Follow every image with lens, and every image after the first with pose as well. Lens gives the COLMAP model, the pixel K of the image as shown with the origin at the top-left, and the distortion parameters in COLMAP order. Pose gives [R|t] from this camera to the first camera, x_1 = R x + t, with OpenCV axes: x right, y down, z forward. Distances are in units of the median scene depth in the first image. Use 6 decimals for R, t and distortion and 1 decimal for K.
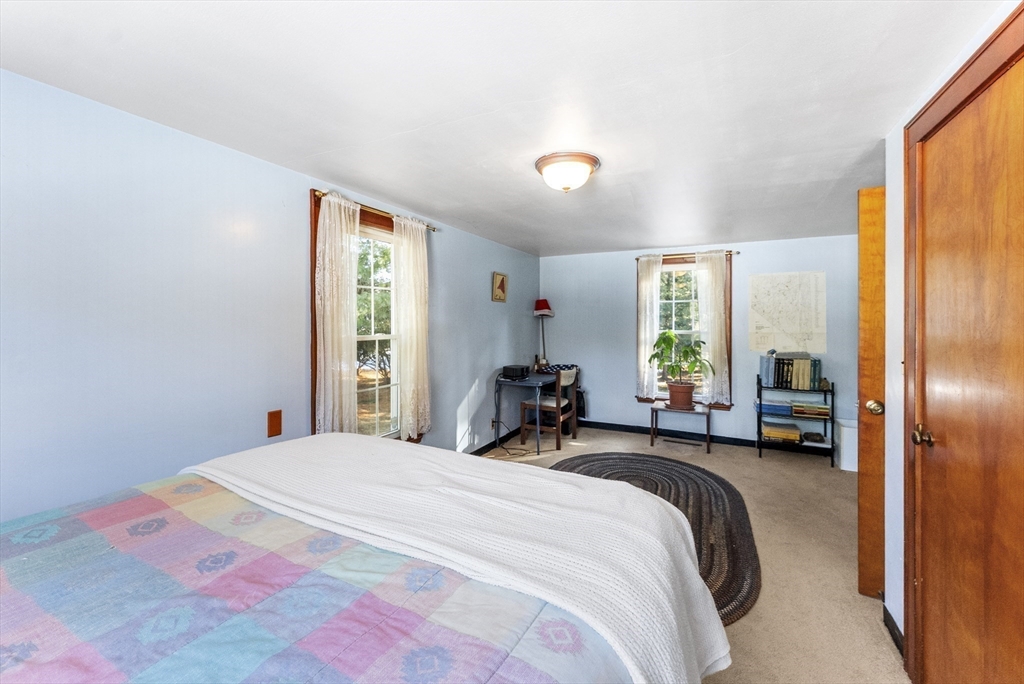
lens RADIAL K [[420.4, 0, 511.7], [0, 420.4, 320.5], [0, 0, 1]] dist [0.000910, 0.000164]
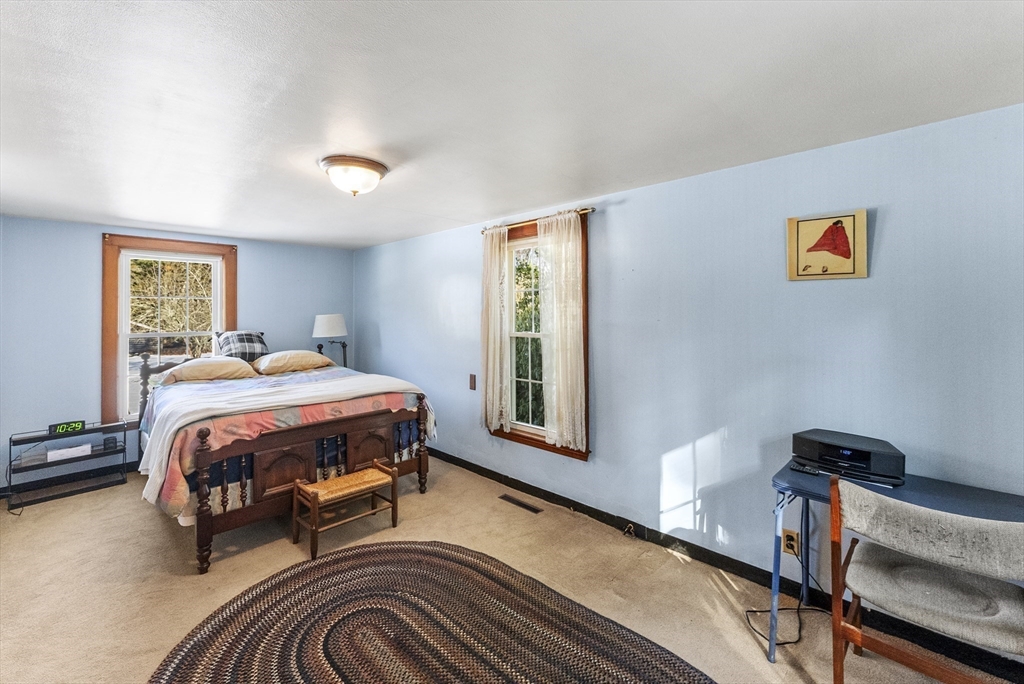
lens RADIAL K [[420.4, 0, 511.7], [0, 420.4, 320.5], [0, 0, 1]] dist [0.000910, 0.000164]
pose [[-0.300718, 0.010402, -0.953656, 0.536106], [-0.000002, 0.999941, 0.010908, -0.008086], [0.953713, 0.003282, -0.300700, 0.912302]]
